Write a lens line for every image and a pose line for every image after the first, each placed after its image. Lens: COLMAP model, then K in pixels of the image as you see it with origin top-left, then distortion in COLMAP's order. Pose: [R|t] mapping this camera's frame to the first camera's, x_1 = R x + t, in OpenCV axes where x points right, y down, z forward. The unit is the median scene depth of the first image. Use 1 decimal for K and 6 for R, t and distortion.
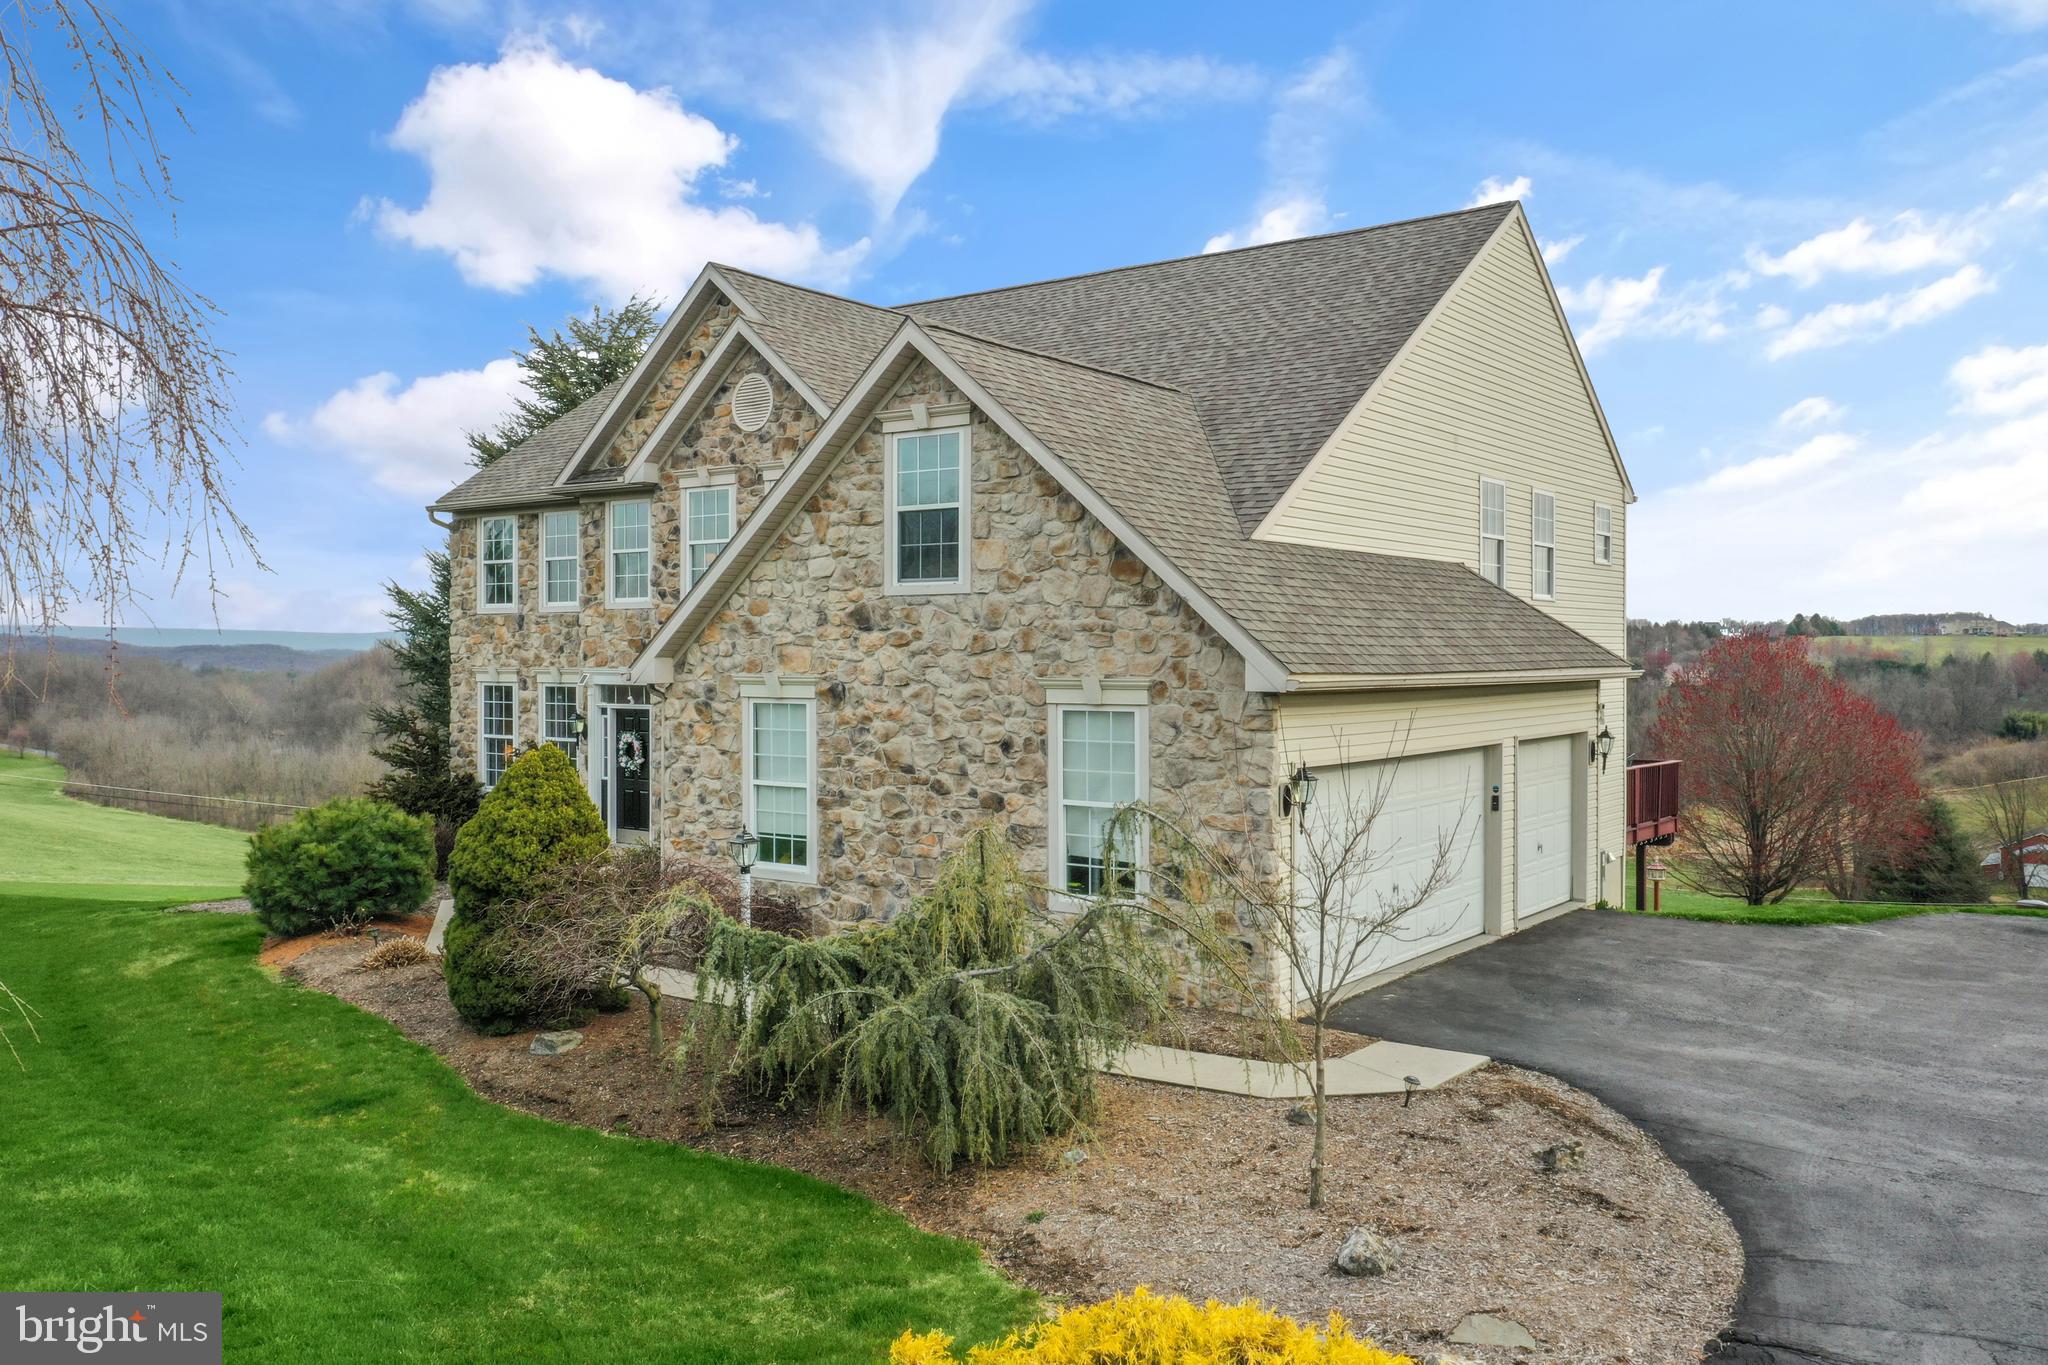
lens RADIAL K [[1634.3, 0, 1028.8], [0, 1634.3, 693.2], [0, 0, 1]] dist [-0.004931, -0.005095]
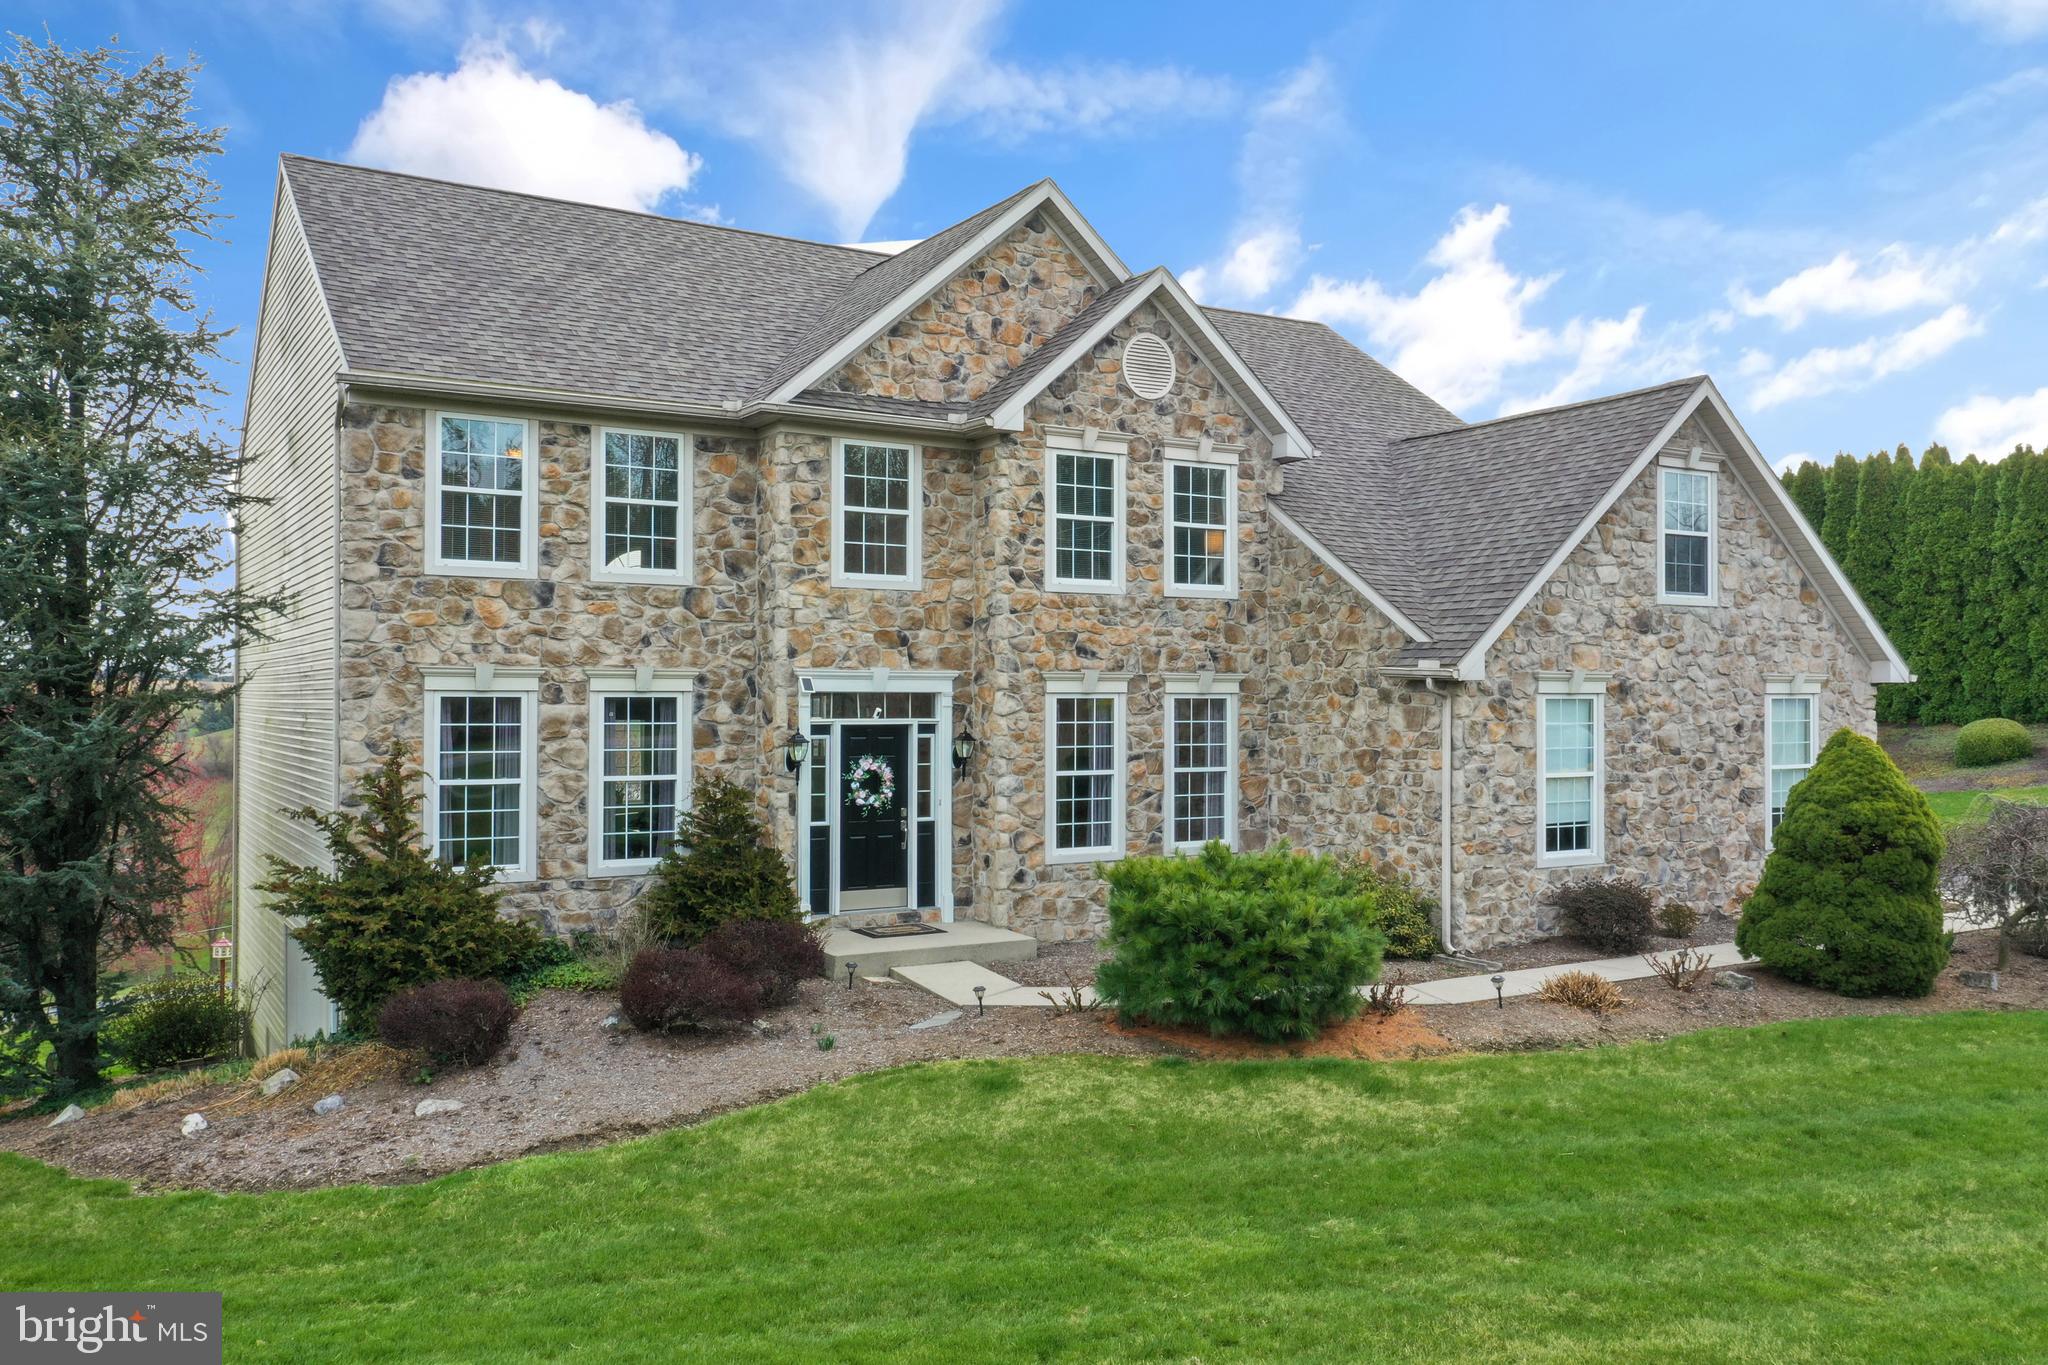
lens RADIAL K [[1621.2, 0, 1023.0], [0, 1621.2, 690.6], [0, 0, 1]] dist [0.000074, 0.003803]
pose [[0.383768, 0.001449, 0.923428, -1.299786], [0.019951, 0.999752, -0.009860, 0.004386], [-0.923214, 0.022207, 0.383644, 0.953780]]
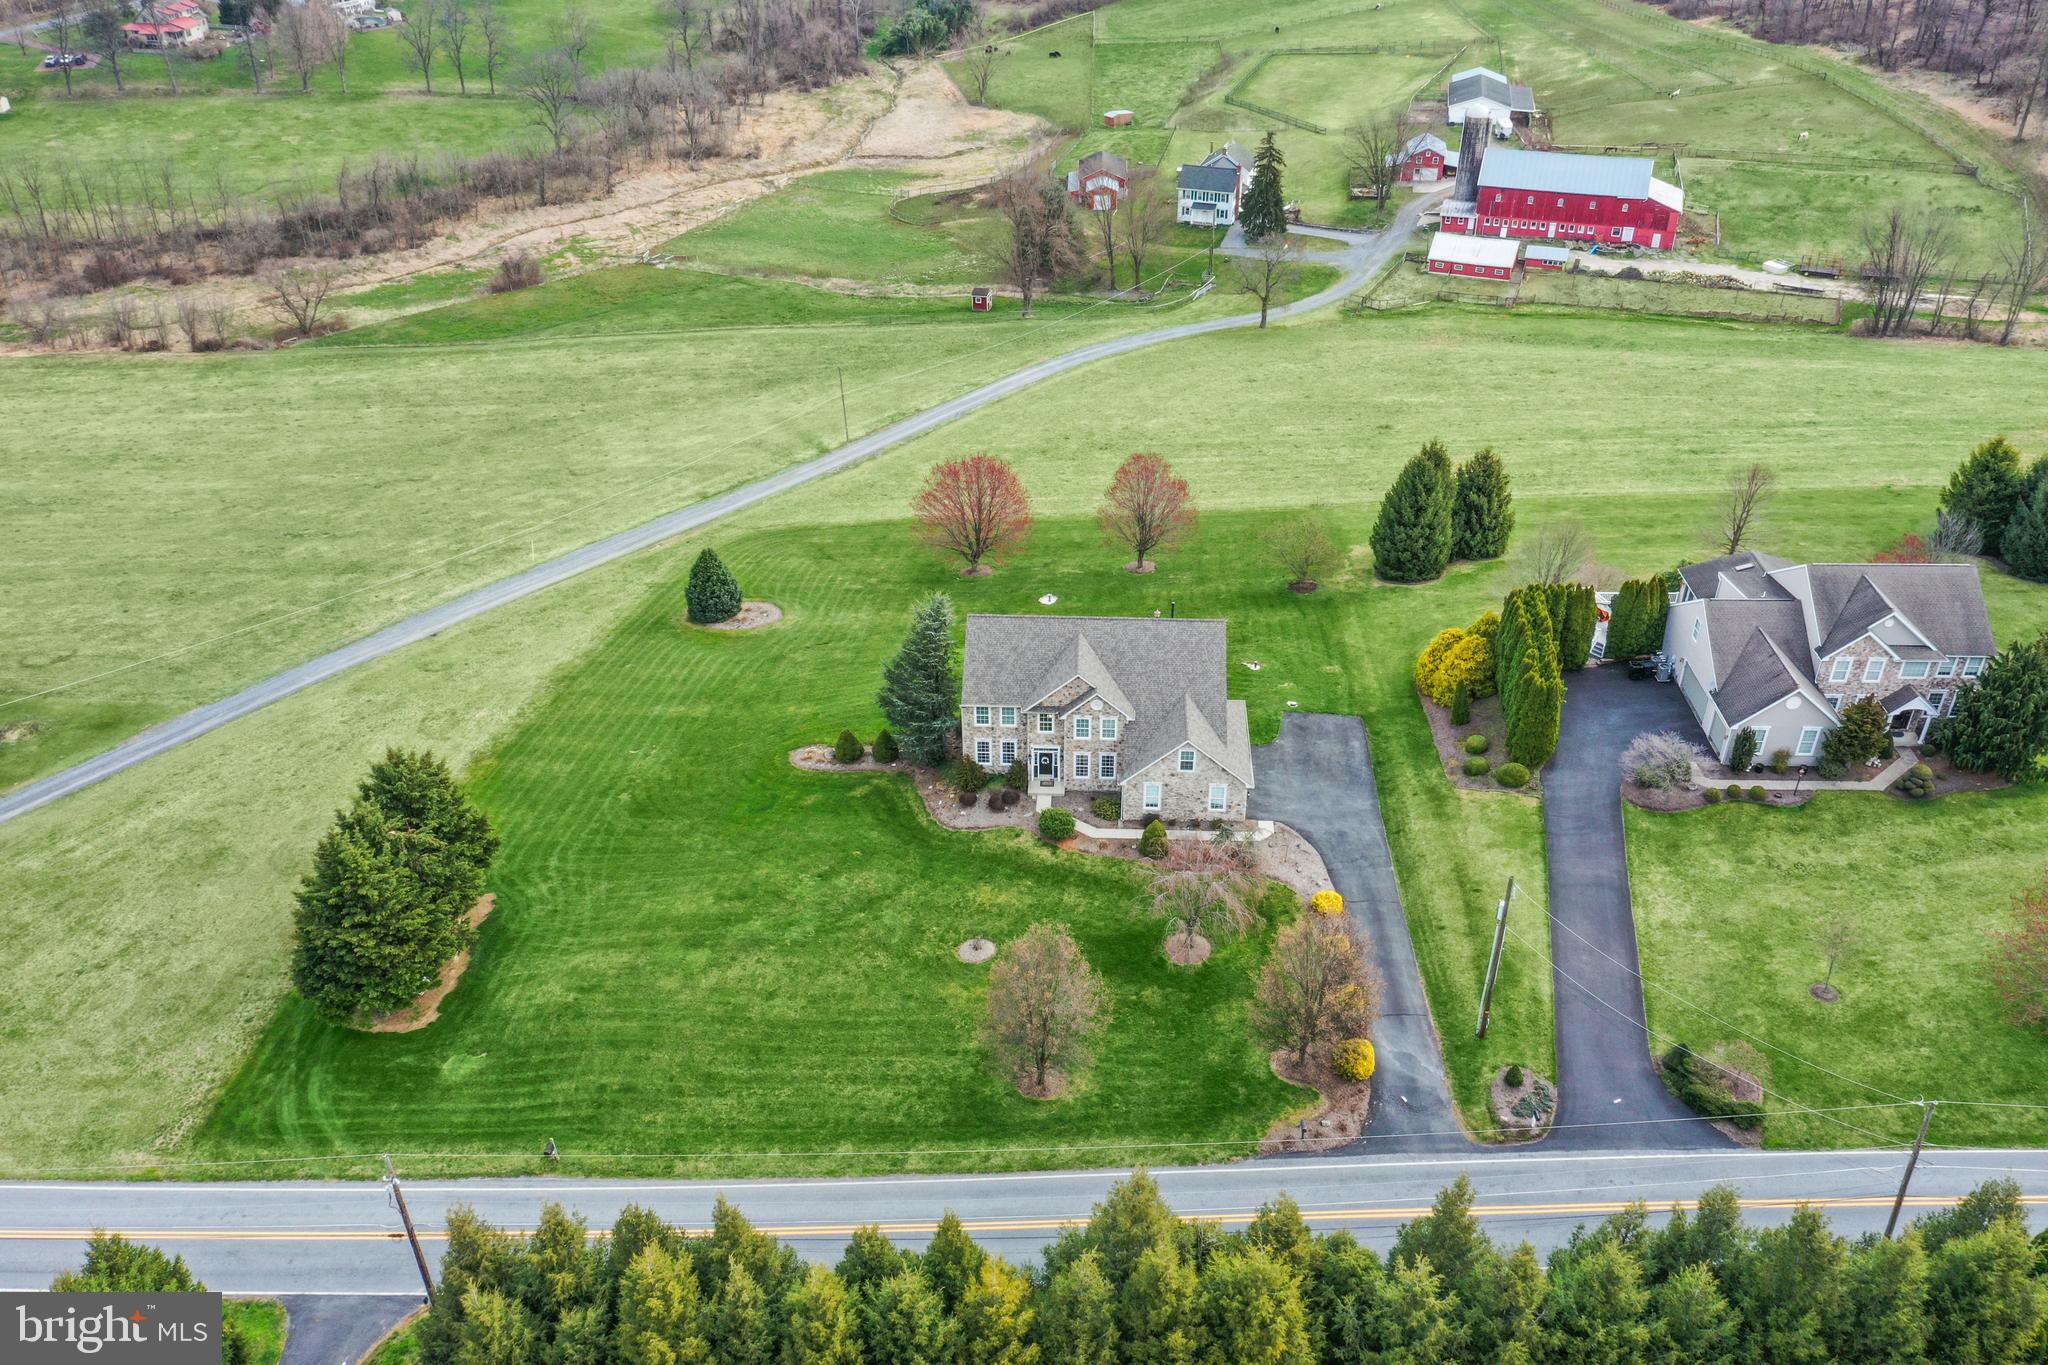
lens RADIAL K [[1621.2, 0, 1023.0], [0, 1621.2, 690.6], [0, 0, 1]] dist [0.000074, 0.003803]
pose [[0.836174, -0.308507, 0.453471, -3.183135], [0.022852, 0.845681, 0.533199, -3.516183], [-0.547987, -0.435485, 0.714187, -2.852731]]
